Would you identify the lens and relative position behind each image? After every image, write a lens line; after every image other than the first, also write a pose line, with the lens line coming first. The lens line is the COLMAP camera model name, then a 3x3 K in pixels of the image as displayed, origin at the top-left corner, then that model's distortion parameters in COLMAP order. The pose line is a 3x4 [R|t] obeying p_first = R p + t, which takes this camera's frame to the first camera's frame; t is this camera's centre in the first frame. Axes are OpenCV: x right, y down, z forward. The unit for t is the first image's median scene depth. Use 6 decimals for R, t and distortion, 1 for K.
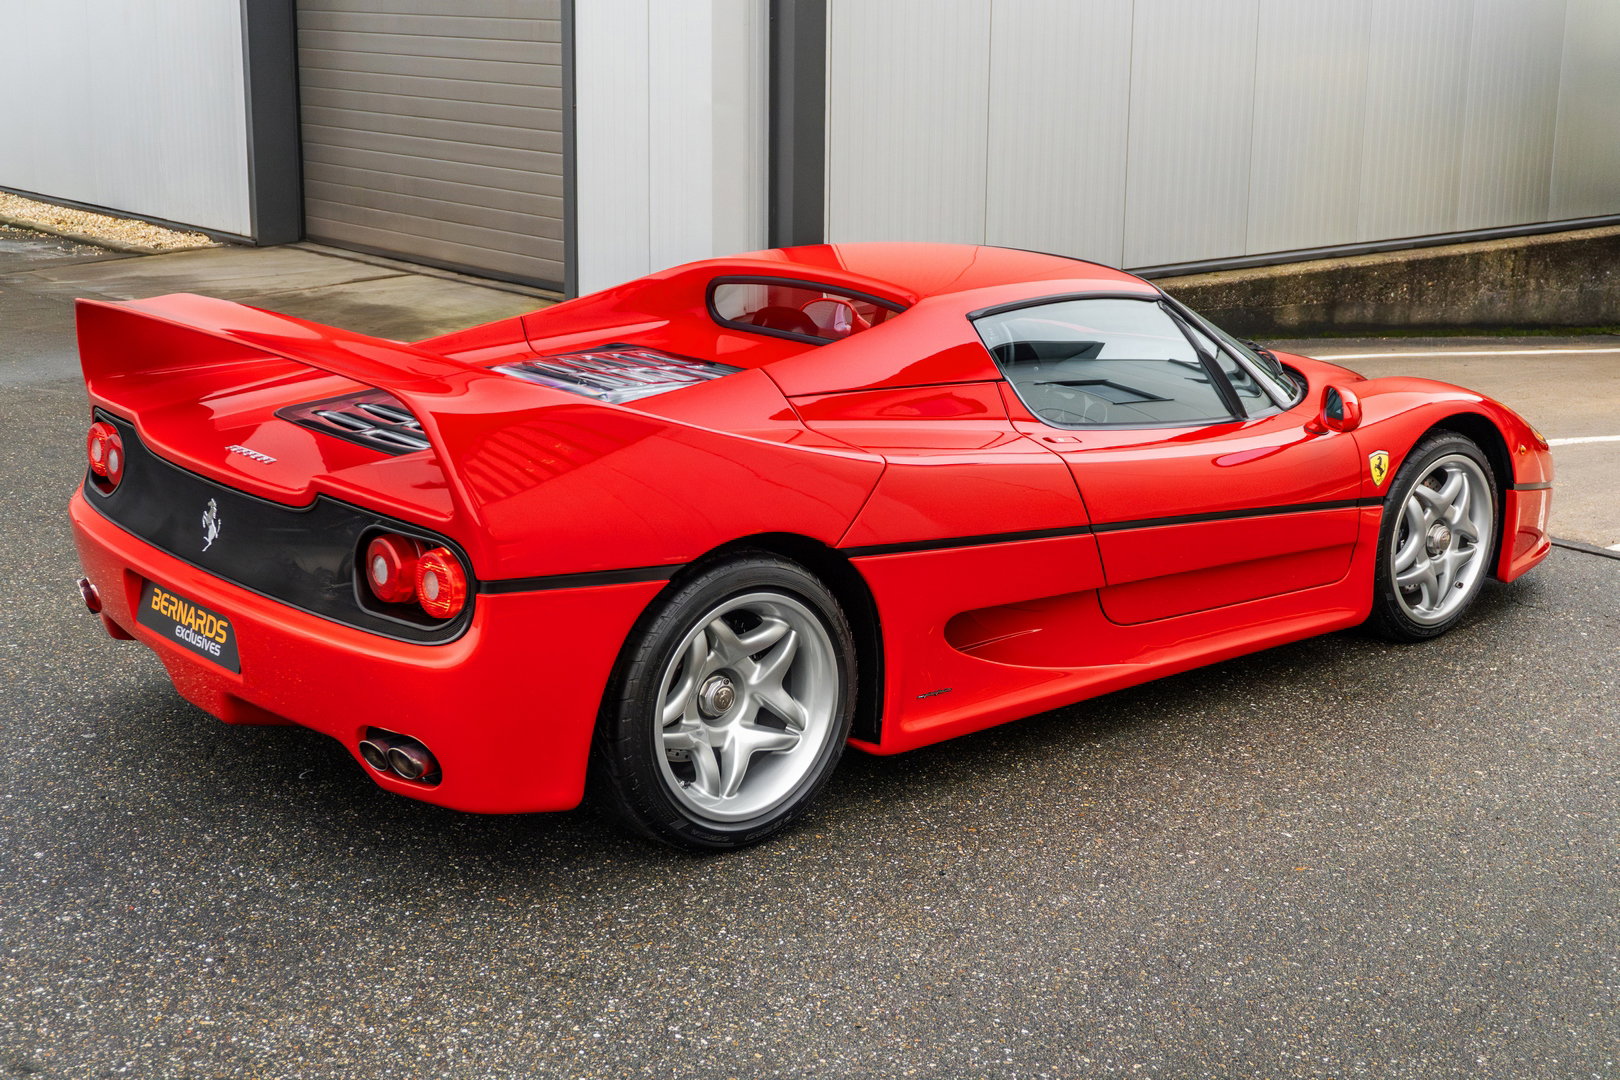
lens RADIAL K [[2181.9, 0, 810.0], [0, 2181.9, 540.0], [0, 0, 1]] dist [-0.002377, 0.017548]
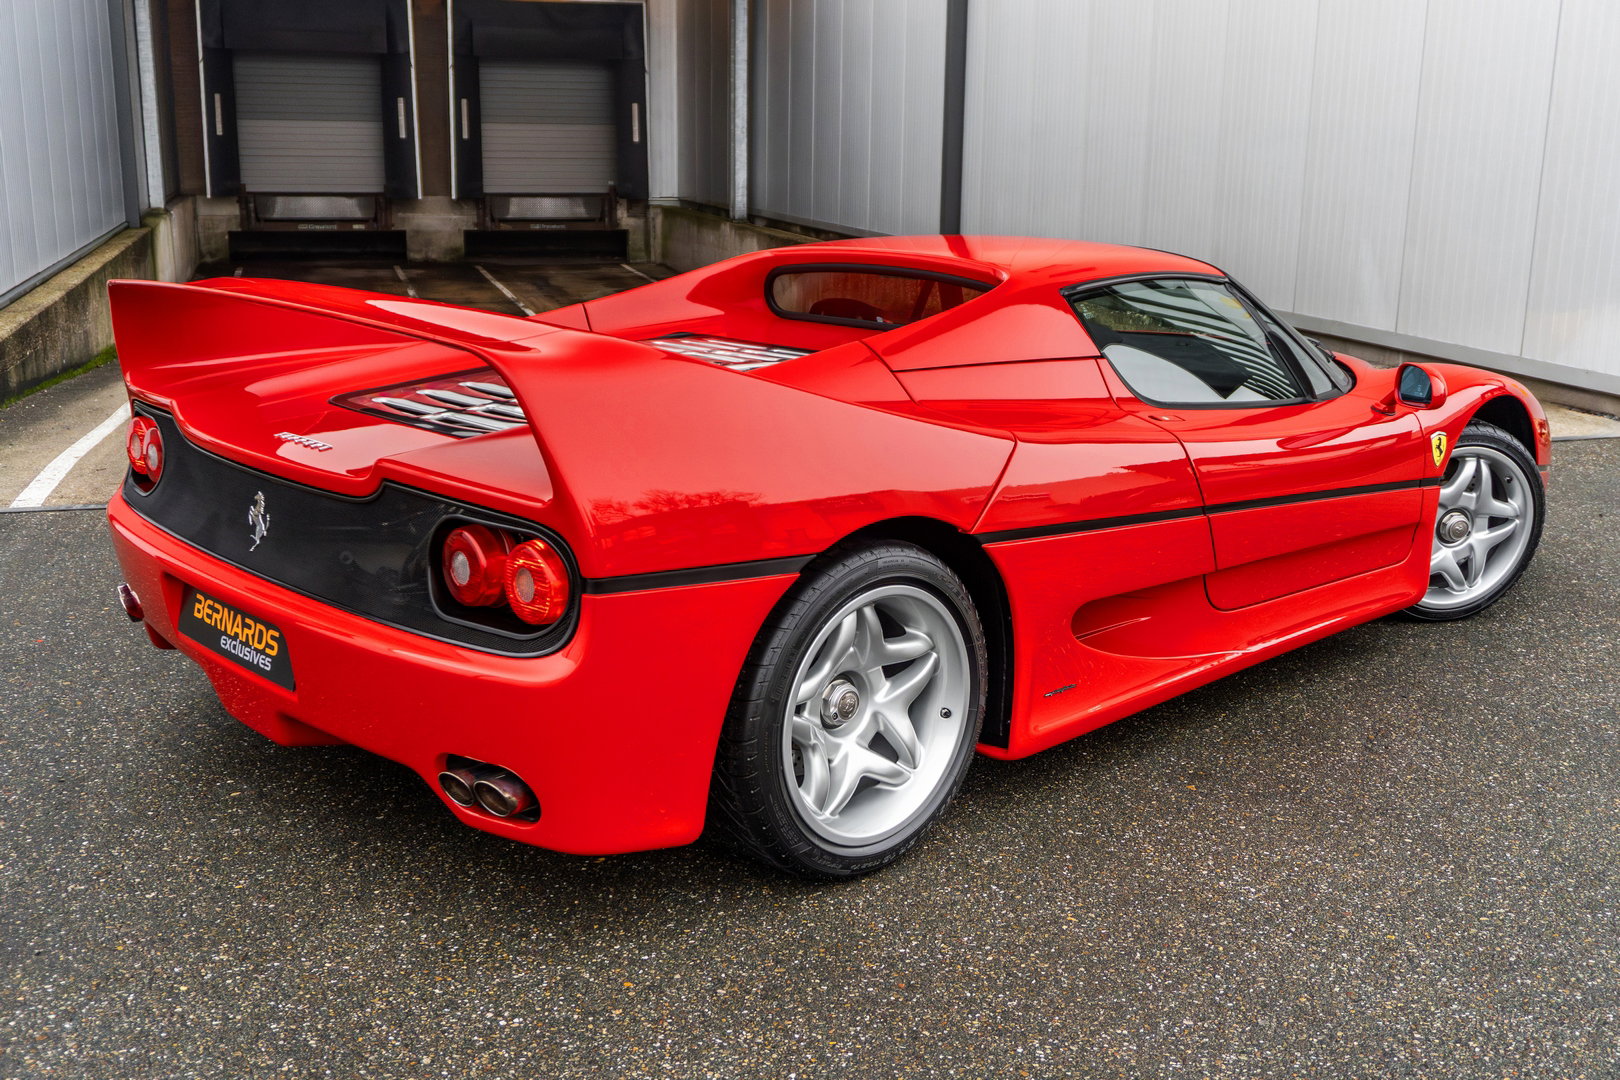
lens RADIAL K [[1620.1, 0, 810.0], [0, 1620.1, 540.0], [0, 0, 1]] dist [-0.016770, 0.001423]
pose [[0.998541, -0.019080, 0.050510, -0.086073], [0.019144, 0.999816, -0.000773, 0.005540], [-0.050486, 0.001739, 0.998723, 0.339897]]
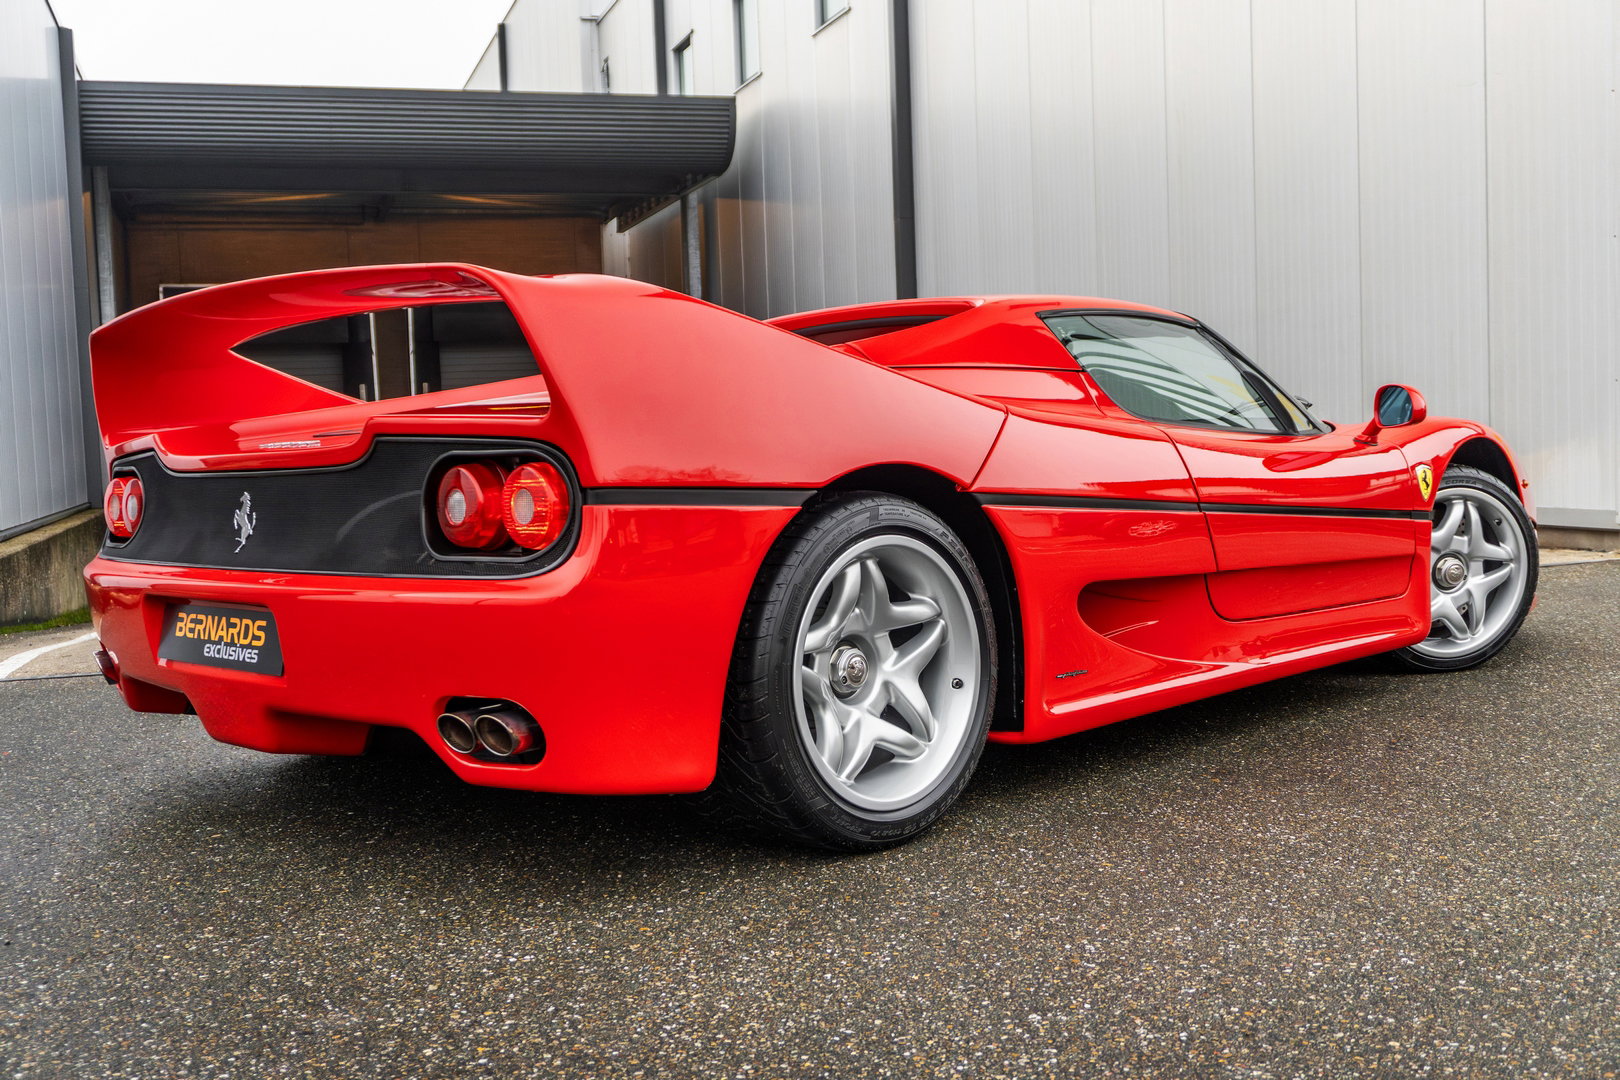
lens RADIAL K [[1640.4, 0, 810.0], [0, 1640.4, 540.0], [0, 0, 1]] dist [-0.006045, -0.019243]
pose [[0.995045, -0.063832, 0.076232, -0.102845], [0.076435, 0.981437, -0.175896, 0.132828], [-0.063589, 0.180851, 0.981453, 0.354708]]
